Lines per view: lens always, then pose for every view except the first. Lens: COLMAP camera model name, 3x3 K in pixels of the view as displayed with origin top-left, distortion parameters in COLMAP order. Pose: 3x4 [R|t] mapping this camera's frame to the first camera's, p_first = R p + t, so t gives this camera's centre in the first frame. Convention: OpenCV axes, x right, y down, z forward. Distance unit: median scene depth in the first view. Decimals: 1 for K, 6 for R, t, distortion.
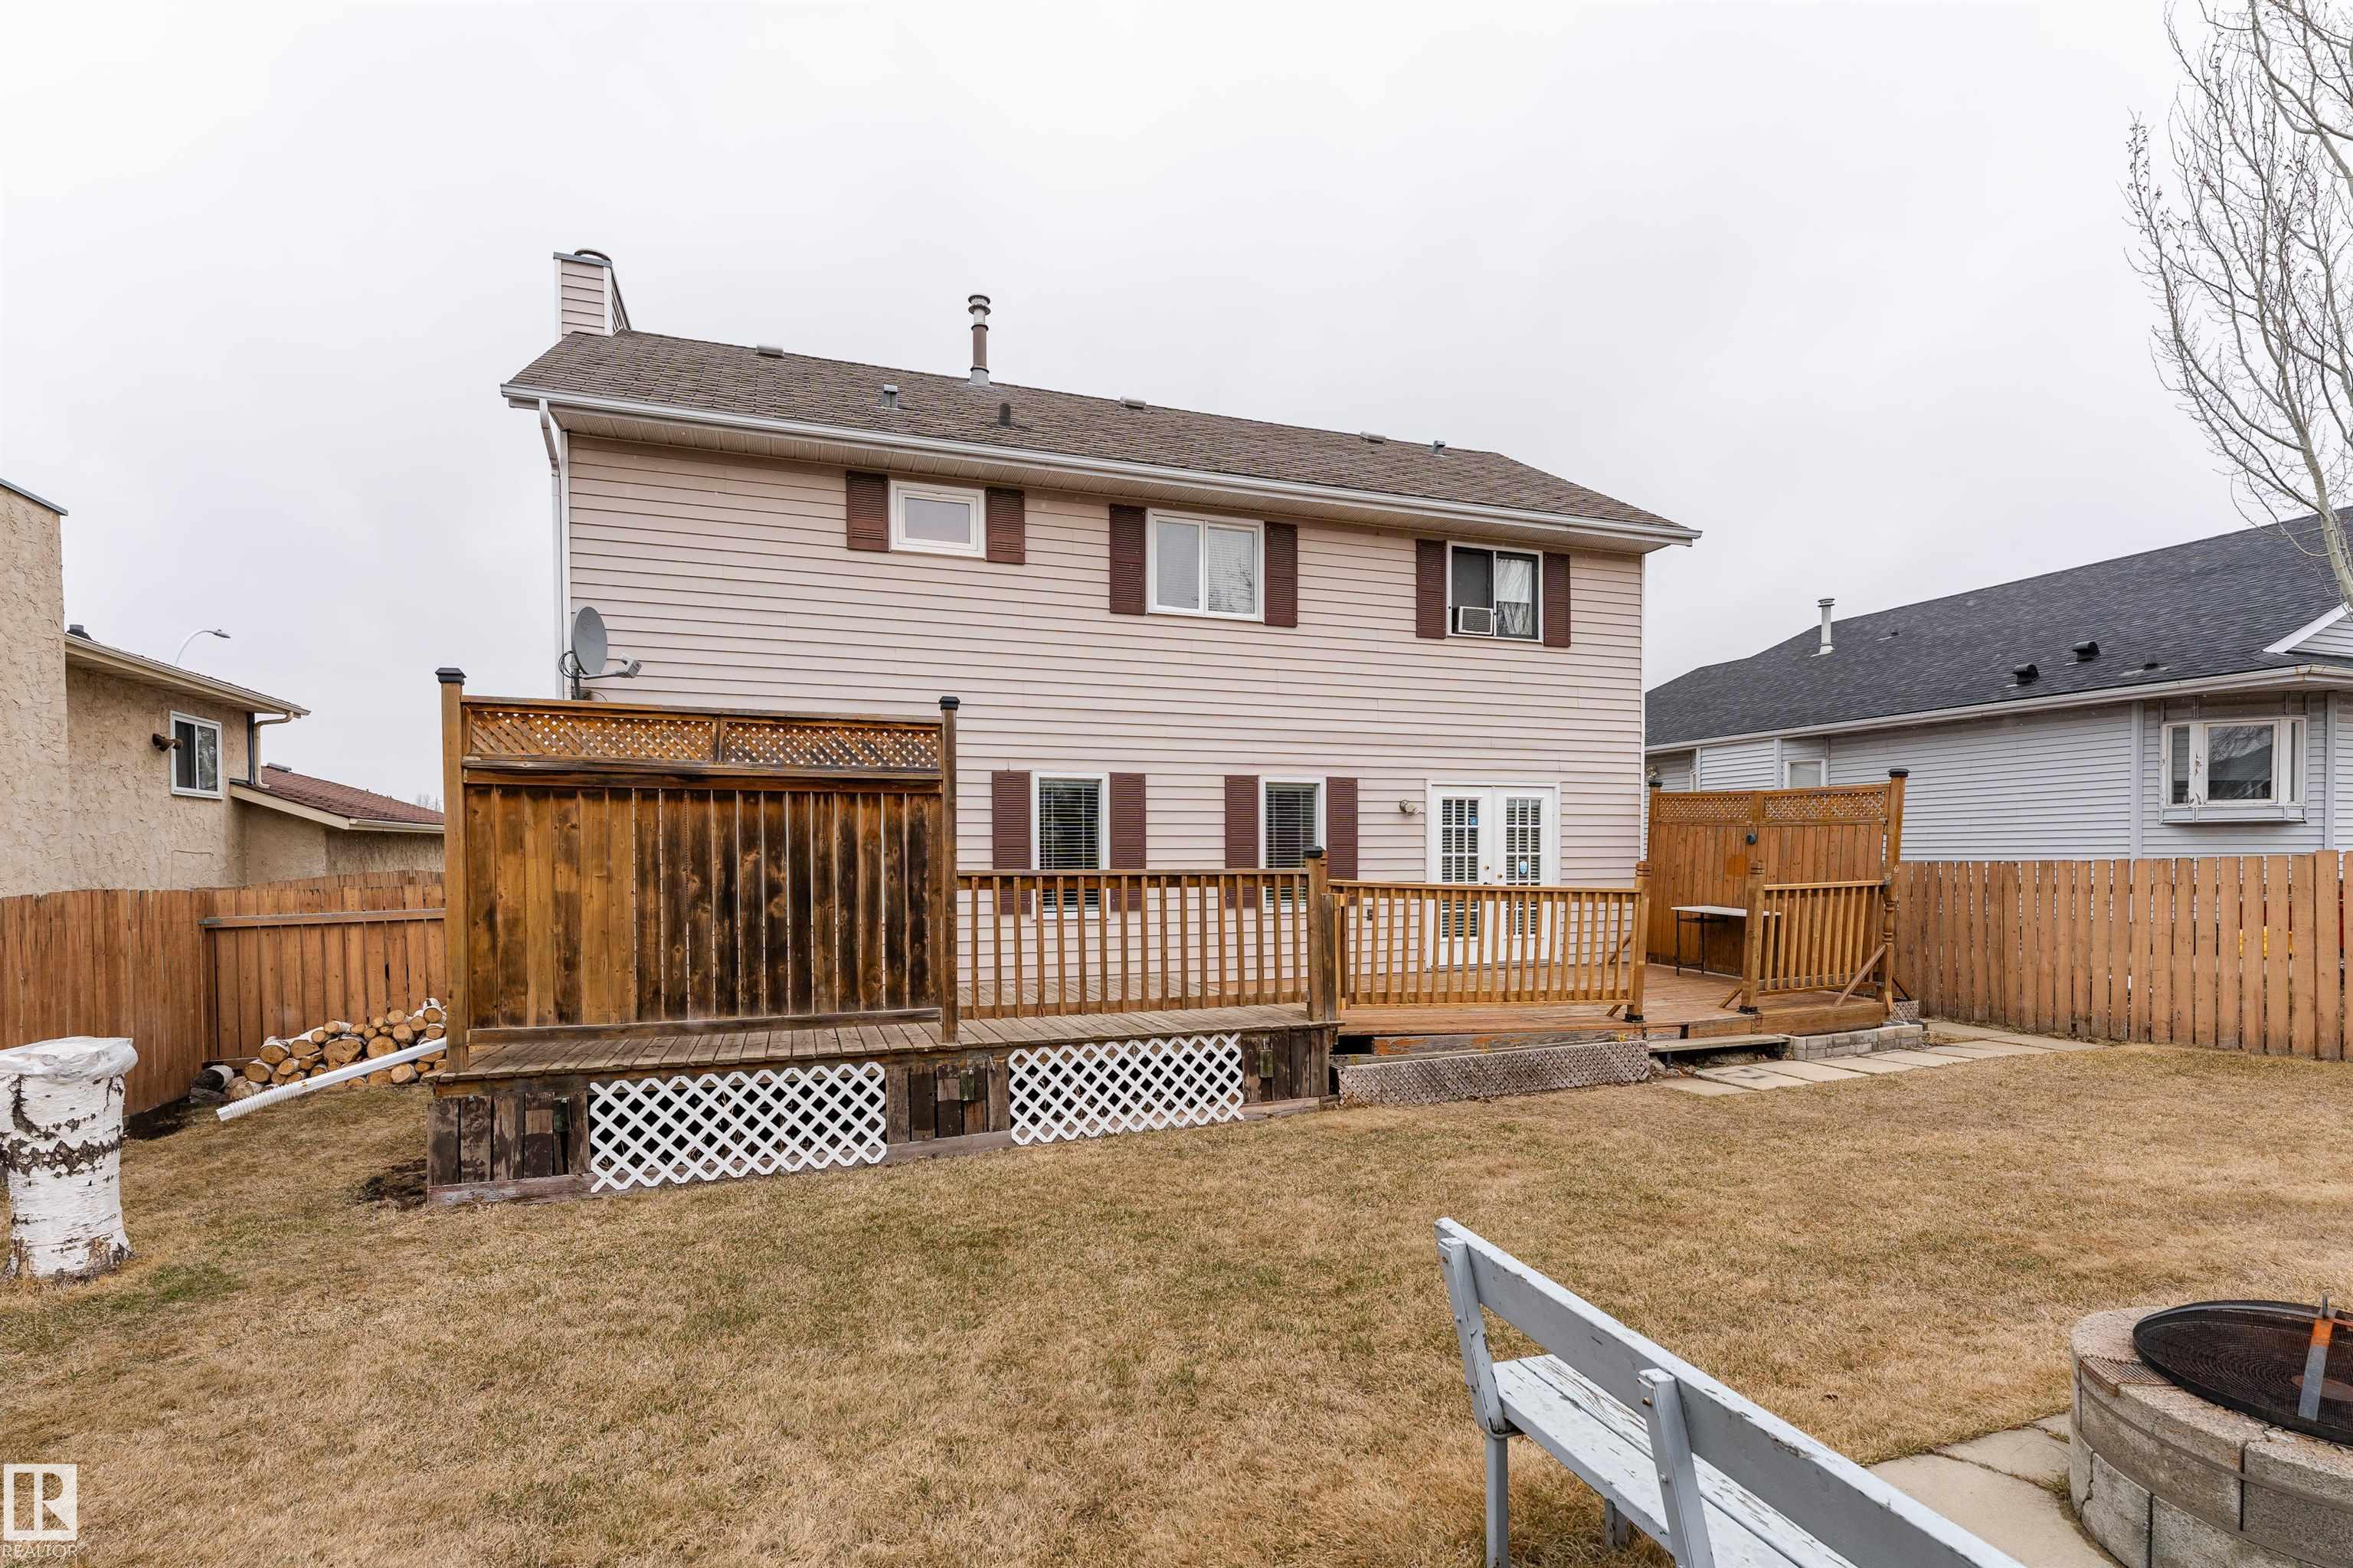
lens RADIAL K [[1079.1, 0, 1163.0], [0, 1079.1, 874.1], [0, 0, 1]] dist [-0.000294, -0.000641]
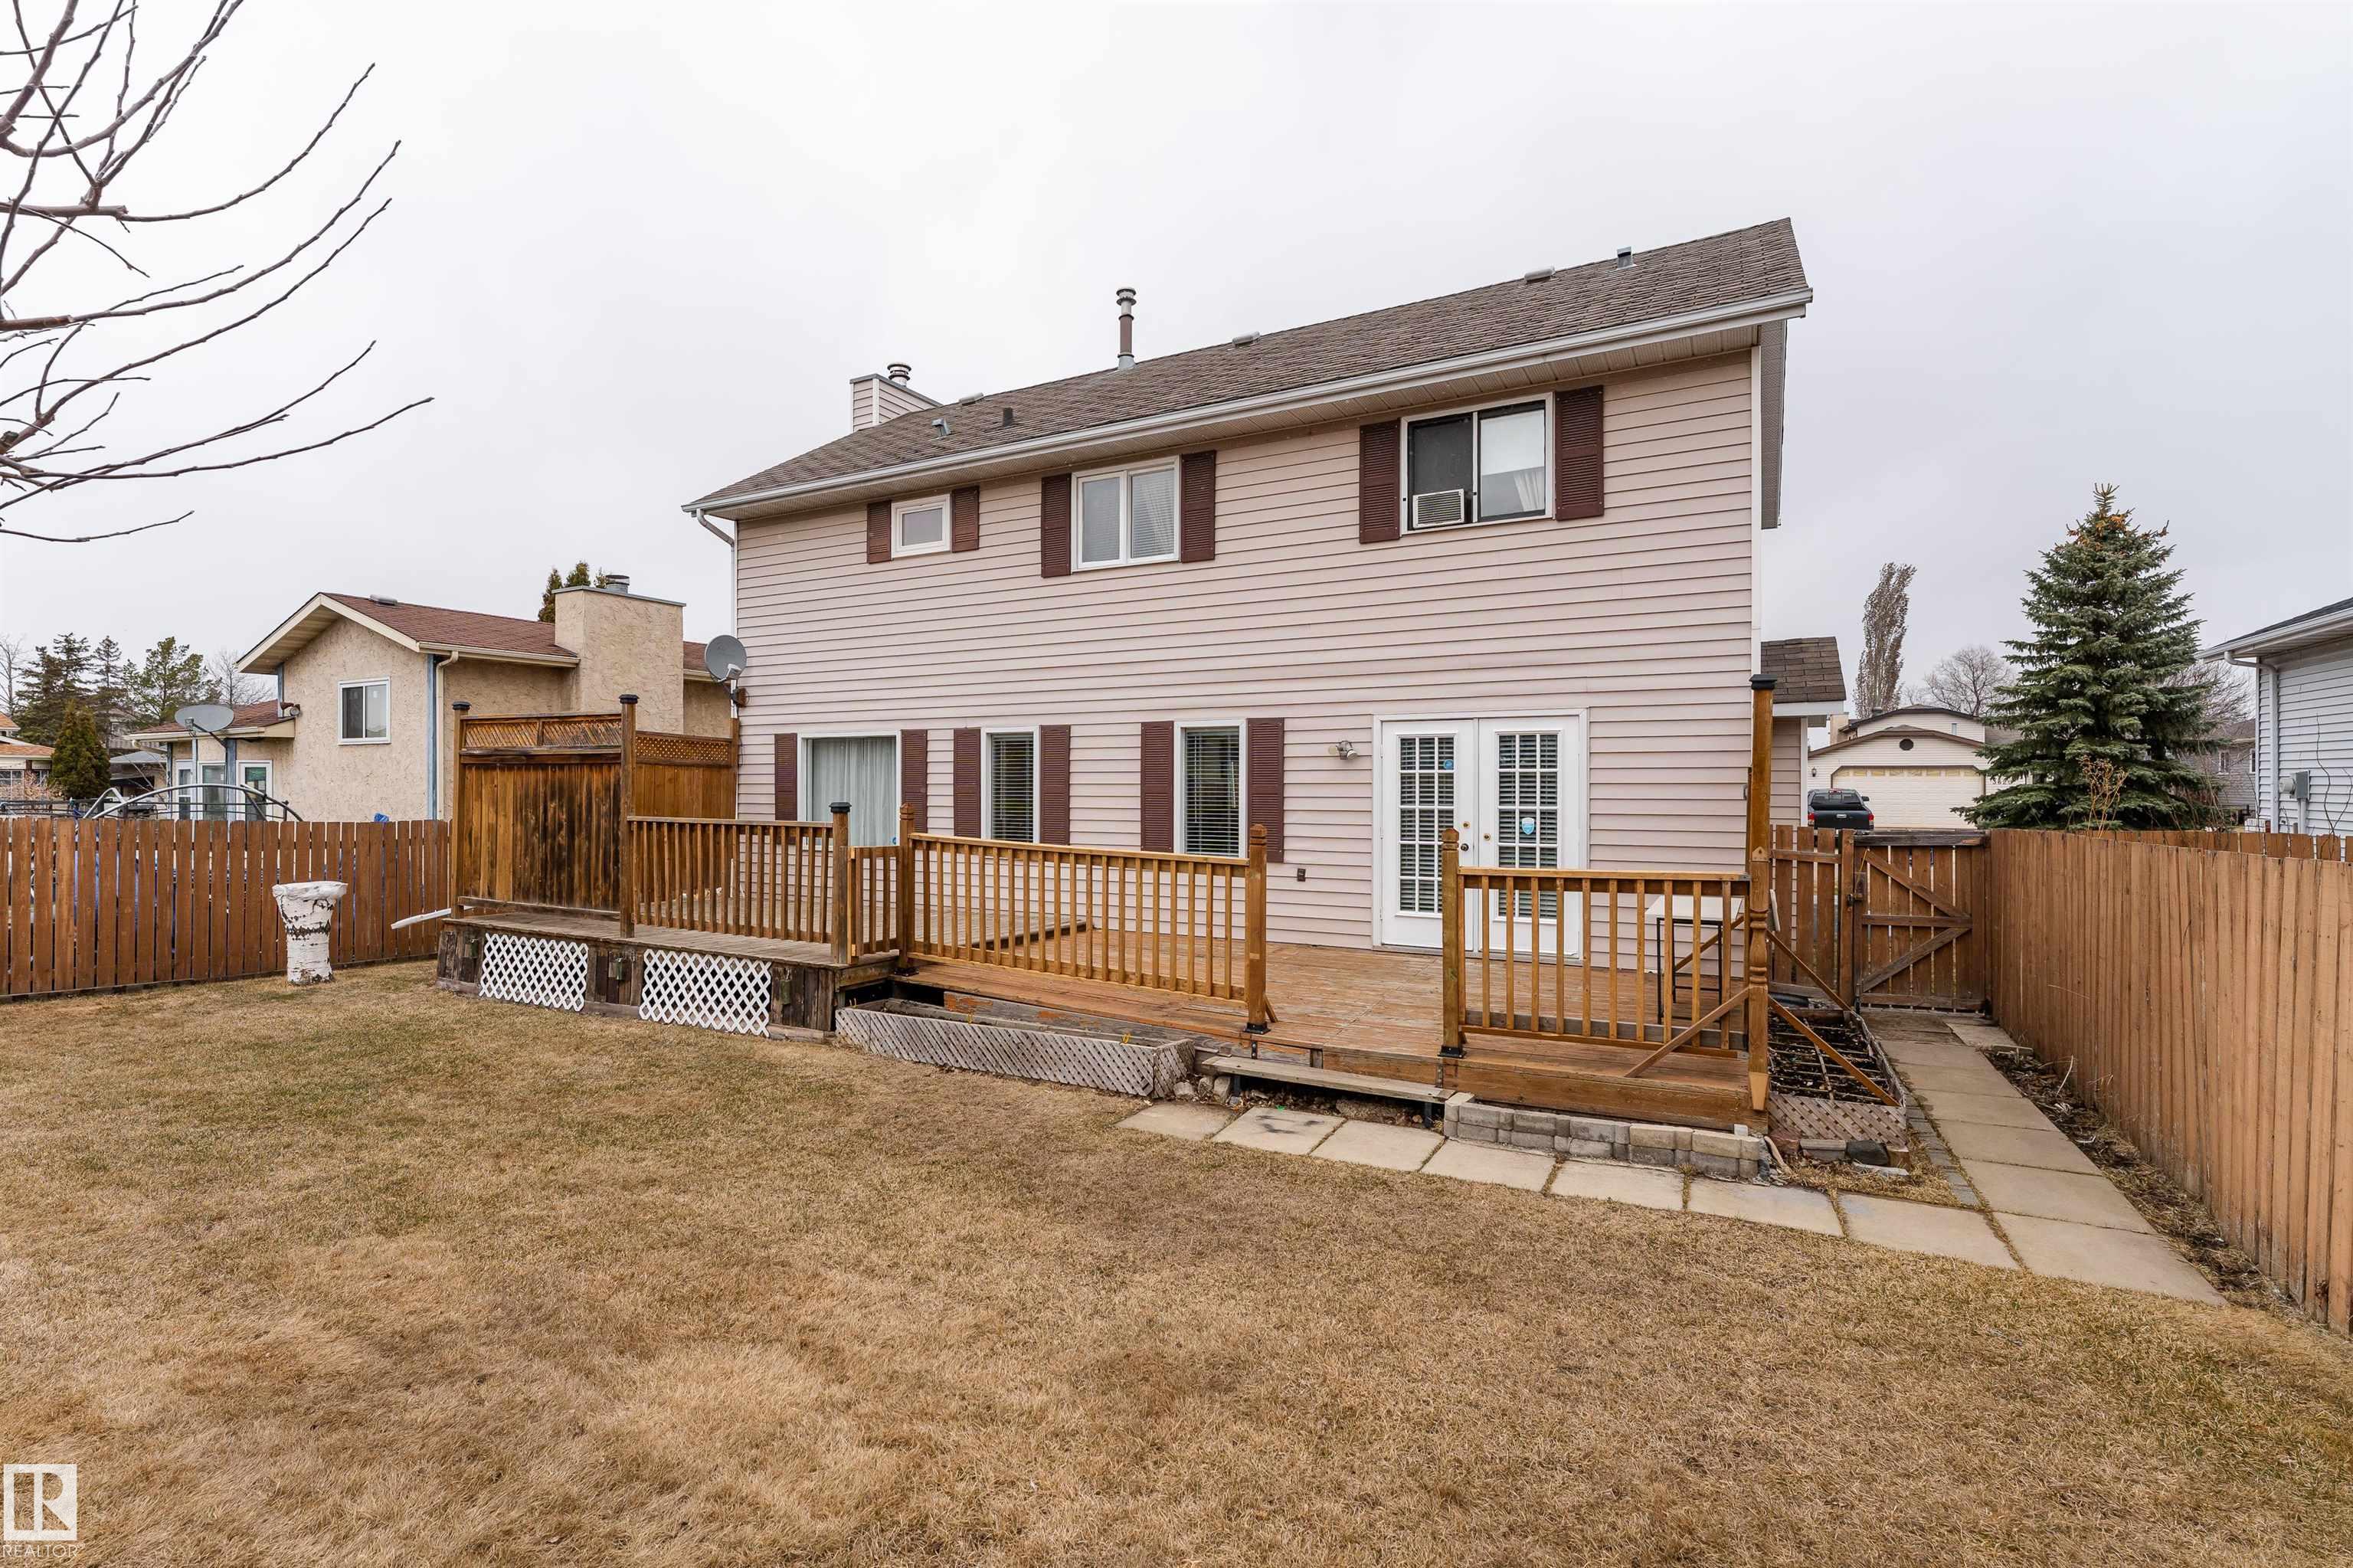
lens RADIAL K [[1079.1, 0, 1127.2], [0, 1079.1, 786.7], [0, 0, 1]] dist [-0.000294, -0.000641]
pose [[0.652589, 0.007380, -0.757676, 0.856315], [-0.015293, 0.999877, -0.003434, -0.031633], [0.757558, 0.013828, 0.652622, 0.373126]]
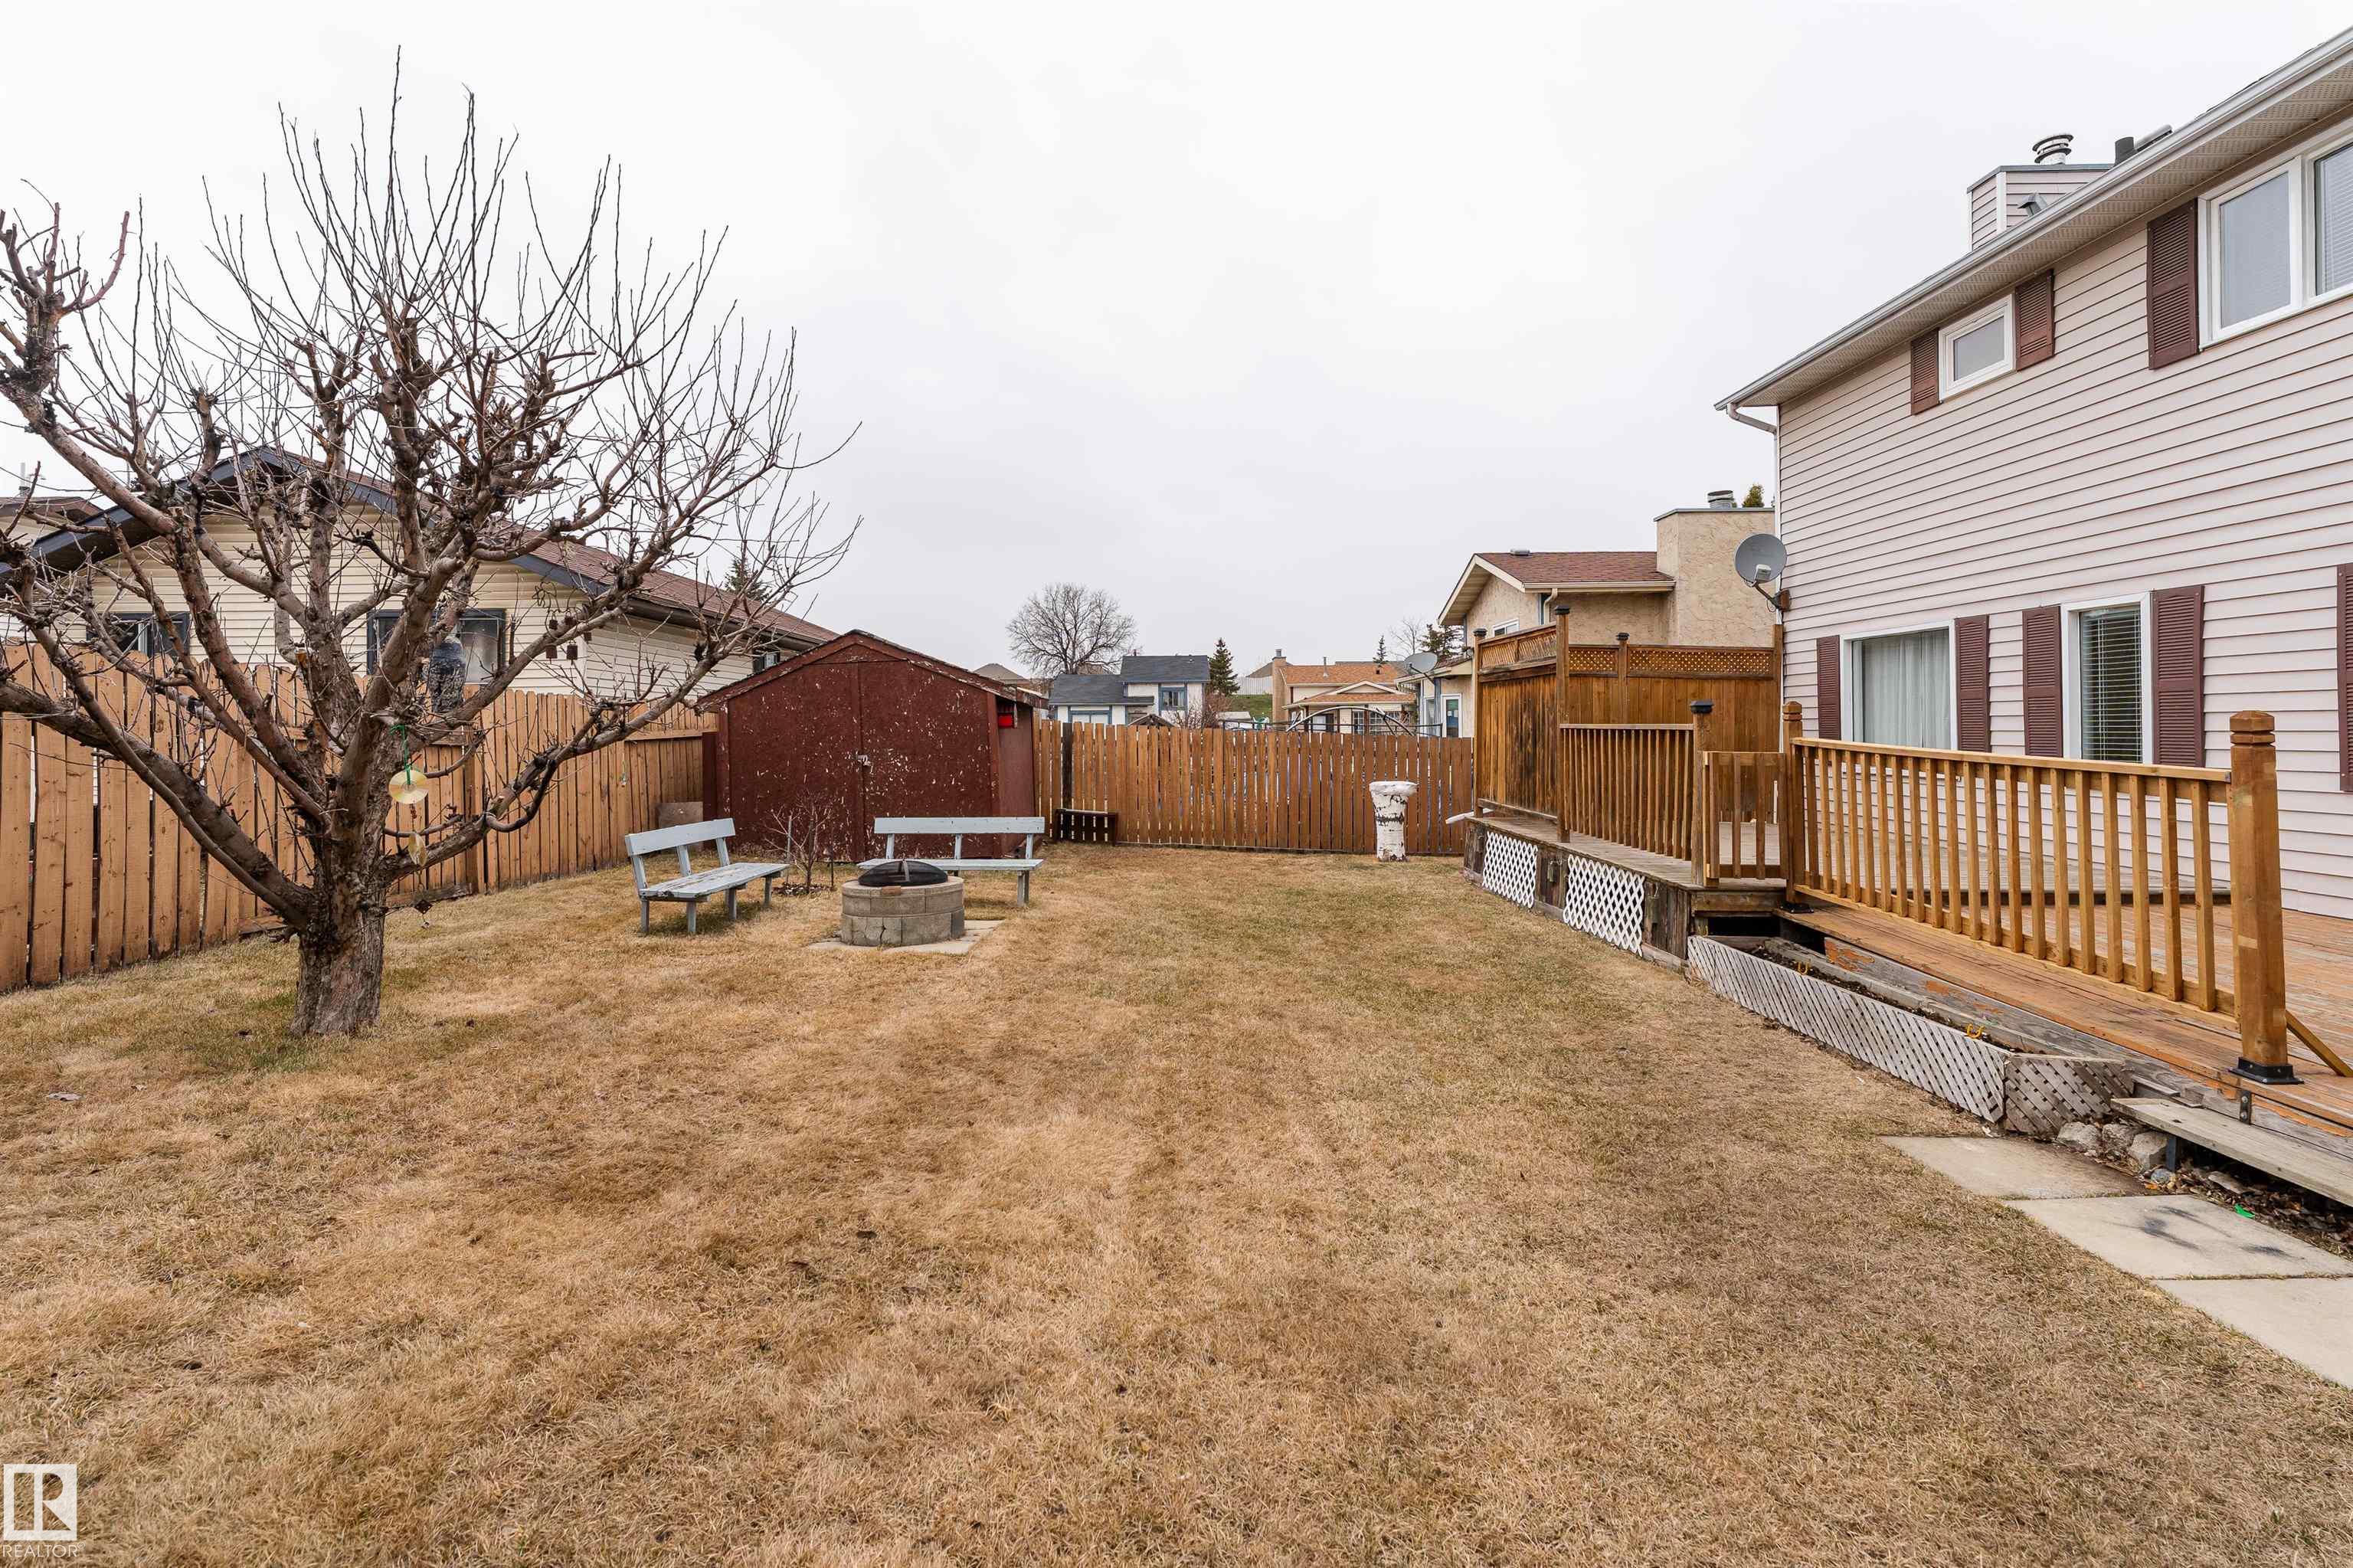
lens RADIAL K [[1079.1, 0, 1164.1], [0, 1079.1, 719.7], [0, 0, 1]] dist [-0.000294, -0.000641]
pose [[-0.342377, 0.000138, -0.939563, 0.888274], [-0.002668, 0.999996, 0.001119, -0.007258], [0.939559, 0.002890, -0.342375, 0.646319]]
